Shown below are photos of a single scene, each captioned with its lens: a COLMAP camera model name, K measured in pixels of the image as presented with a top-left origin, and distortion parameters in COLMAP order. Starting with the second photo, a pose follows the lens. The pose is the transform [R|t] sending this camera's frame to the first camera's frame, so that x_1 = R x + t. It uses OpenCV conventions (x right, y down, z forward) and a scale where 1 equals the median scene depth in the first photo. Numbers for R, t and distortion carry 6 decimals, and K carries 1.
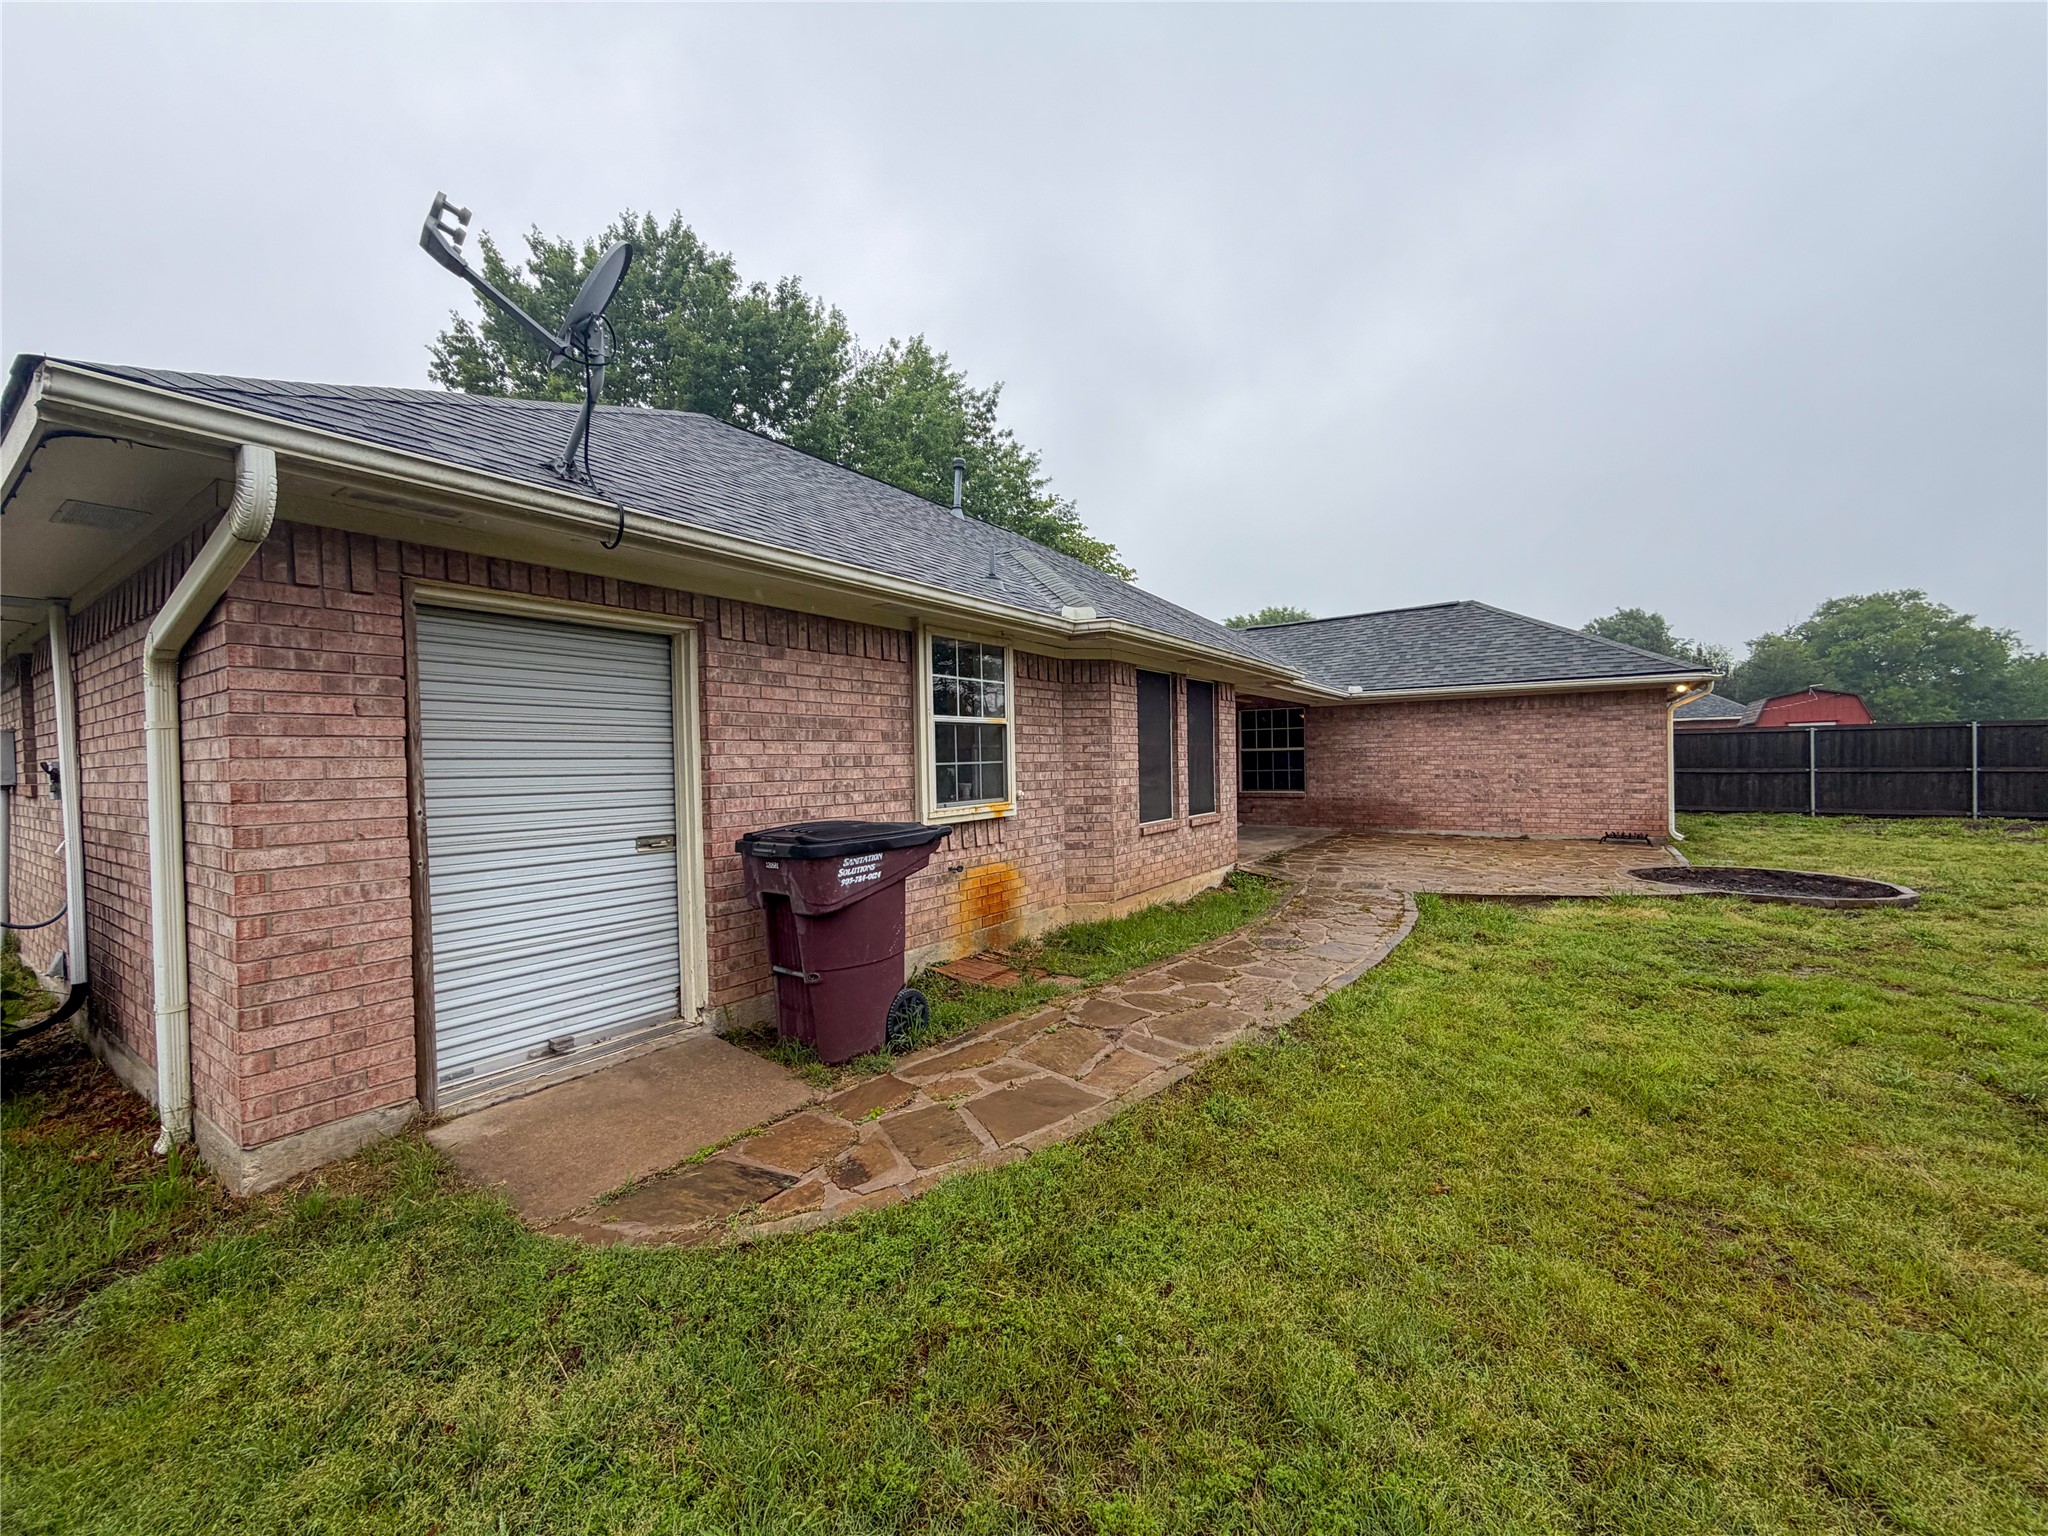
lens RADIAL K [[818.3, 0, 1019.6], [0, 818.3, 772.4], [0, 0, 1]] dist [0.000763, -0.000173]
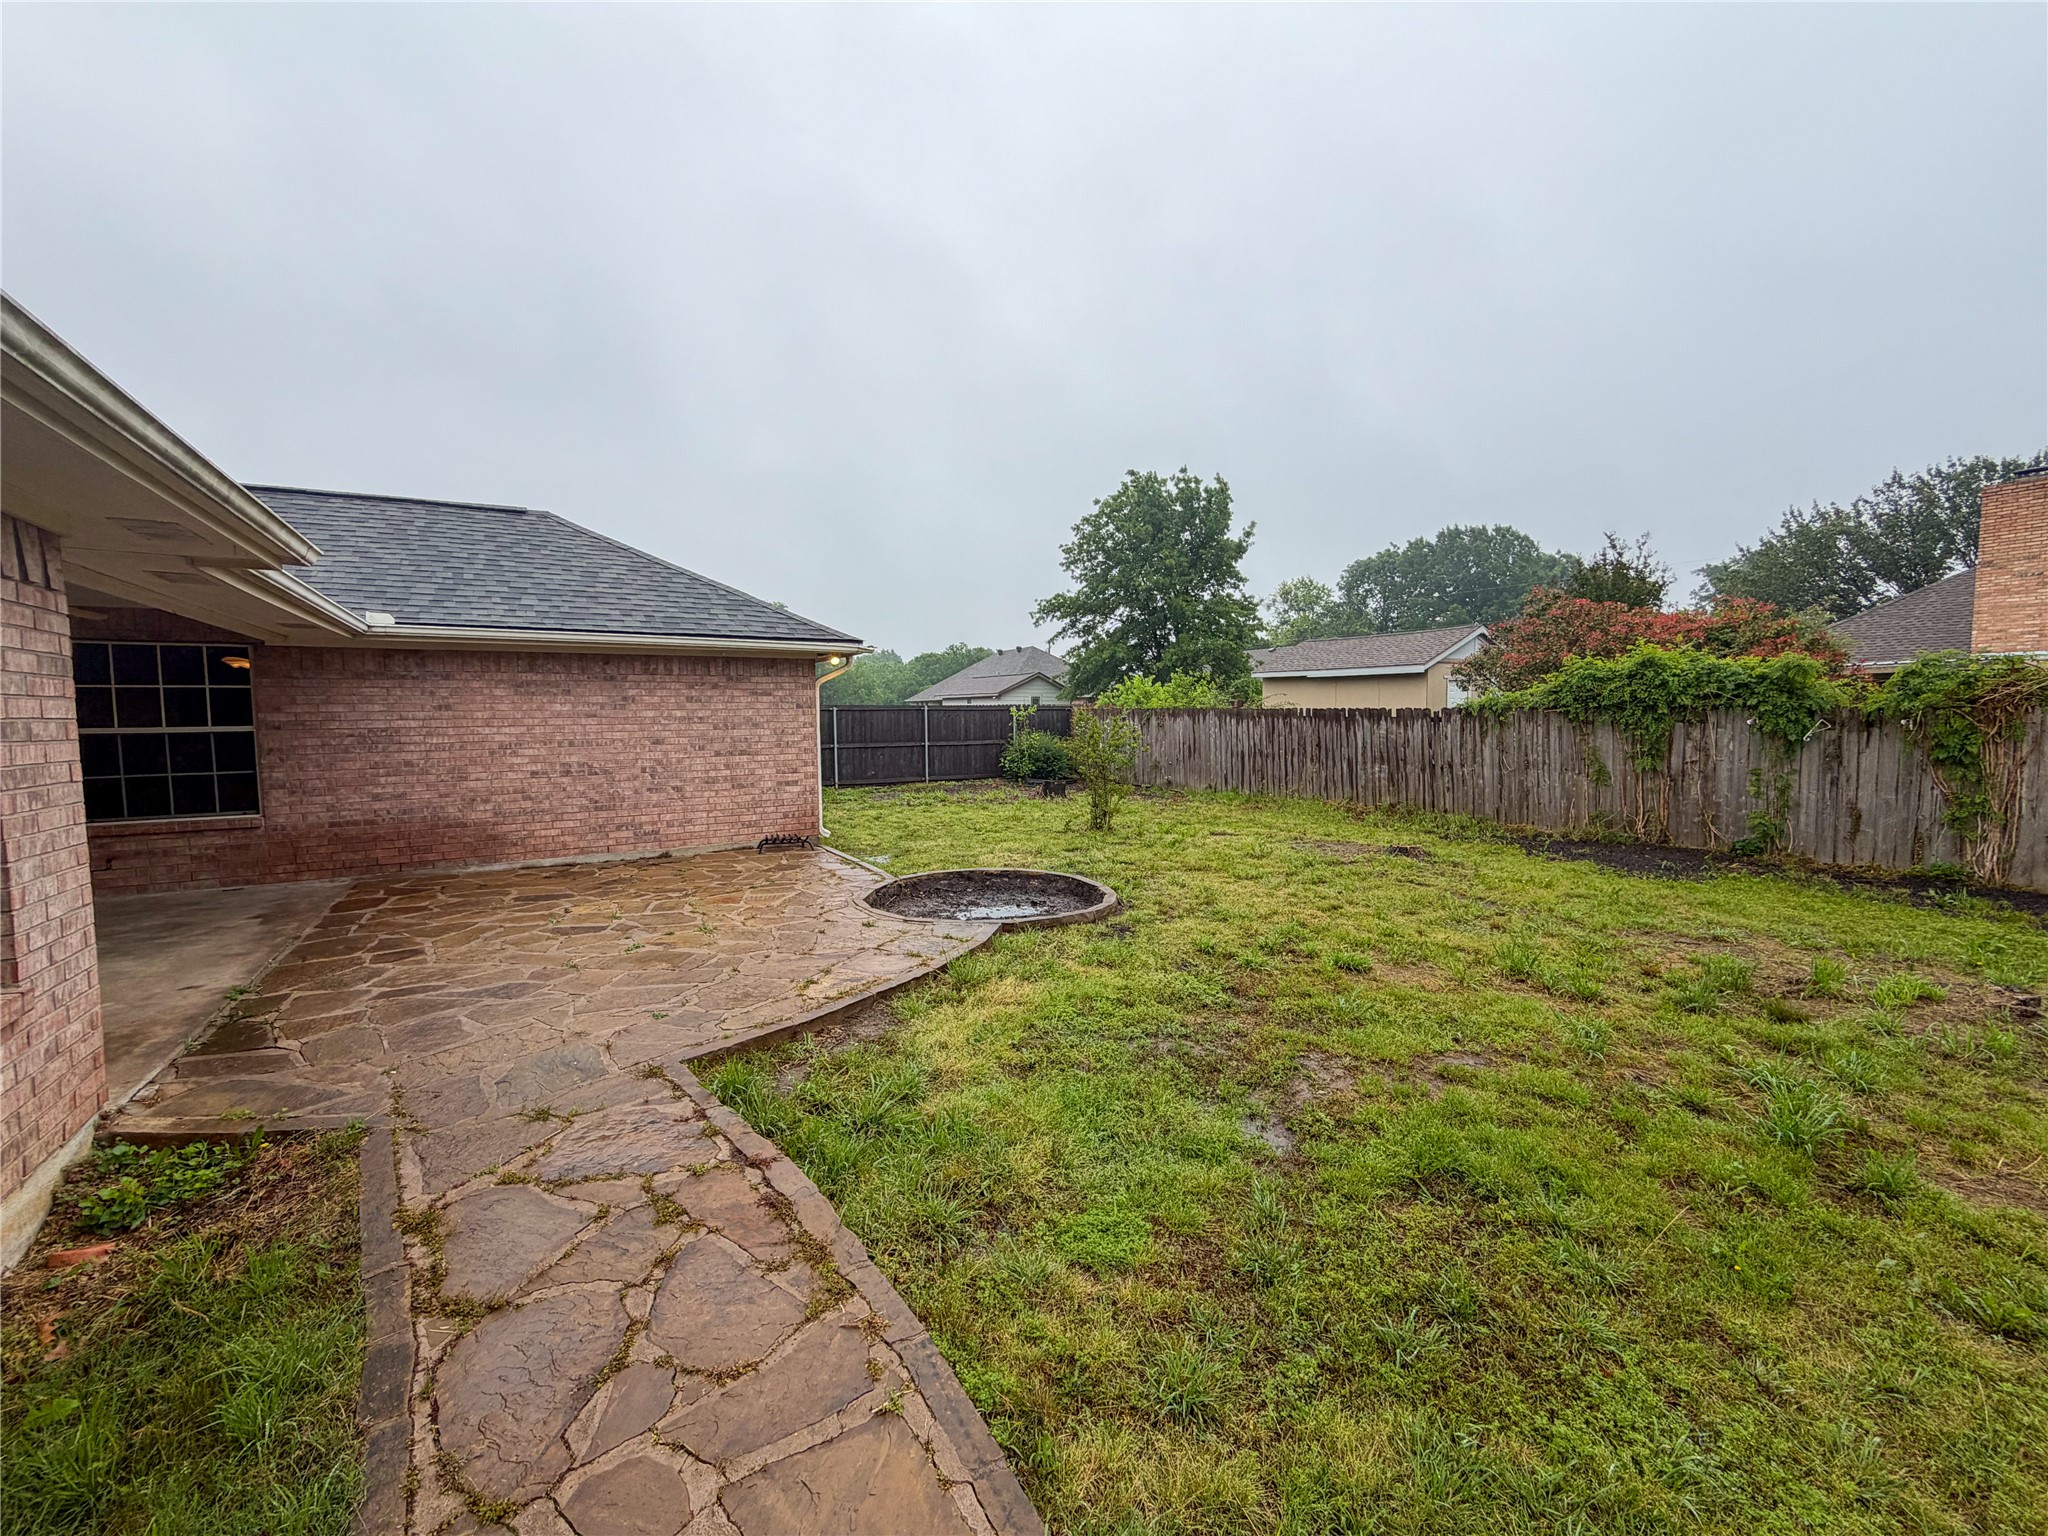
lens RADIAL K [[818.3, 0, 1018.0], [0, 818.3, 767.2], [0, 0, 1]] dist [0.000763, -0.000173]
pose [[0.416904, -0.044921, 0.907840, 0.108950], [0.014800, 0.998981, 0.042634, -0.024786], [-0.908830, -0.004338, 0.417144, 0.455645]]
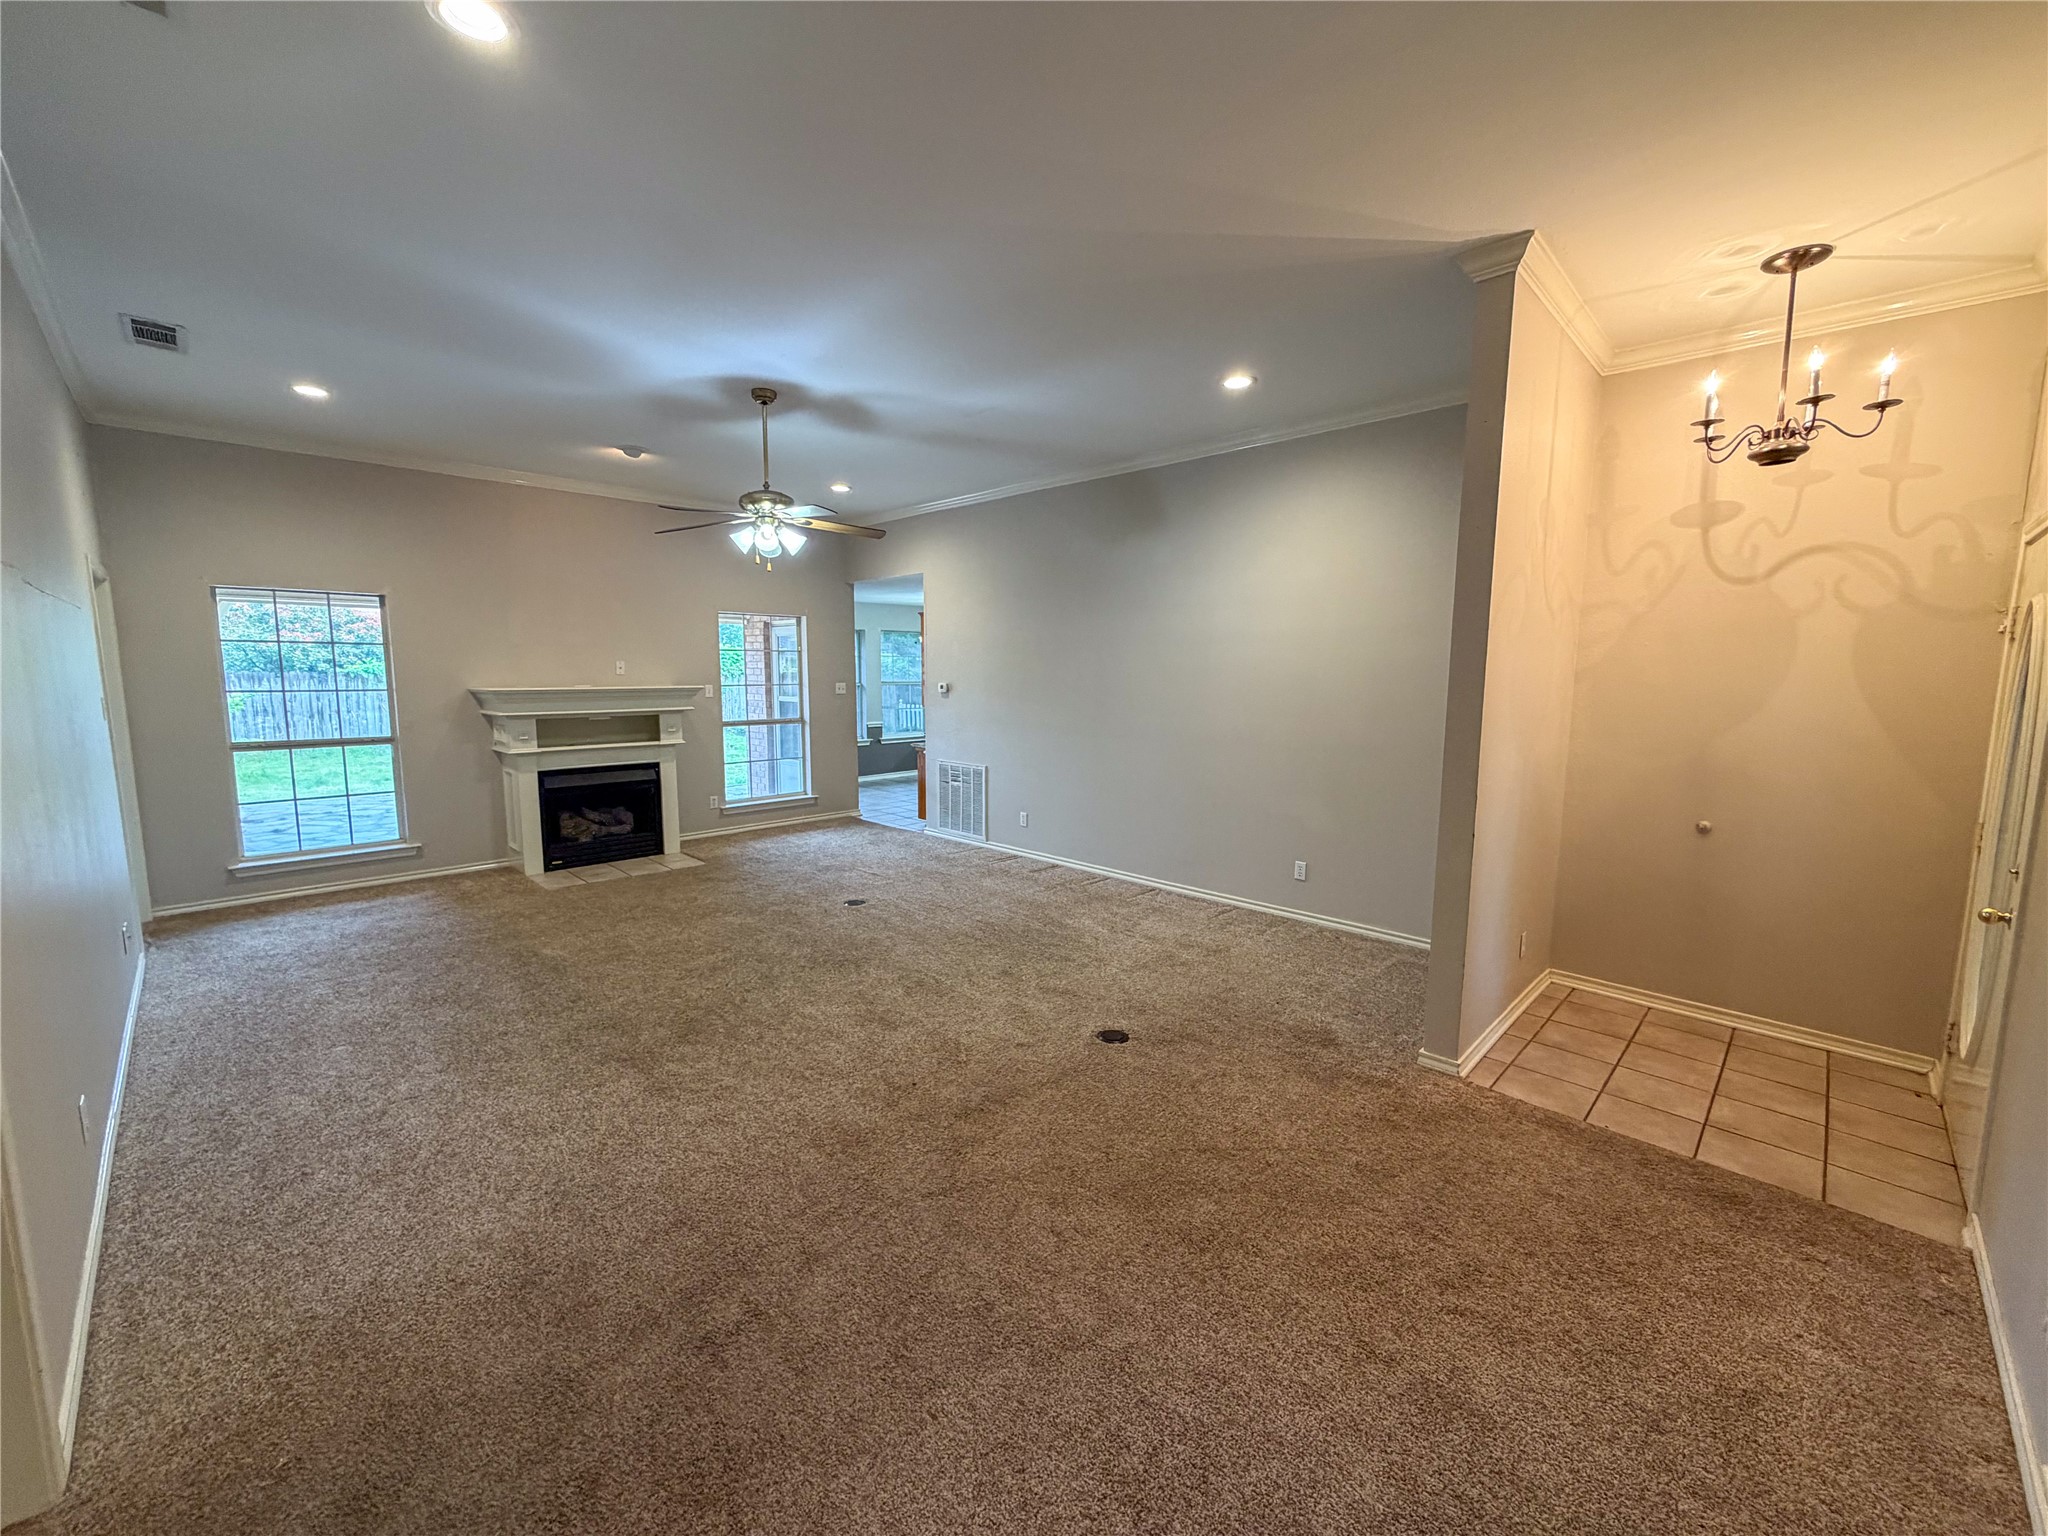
lens RADIAL K [[818.3, 0, 1023.1], [0, 818.3, 766.5], [0, 0, 1]] dist [0.000763, -0.000173]
pose [[-0.984263, -0.003610, 0.176672, 0.031059], [0.020011, 0.991083, 0.131732, -0.032168], [-0.175573, 0.133195, -0.975415, 0.980282]]
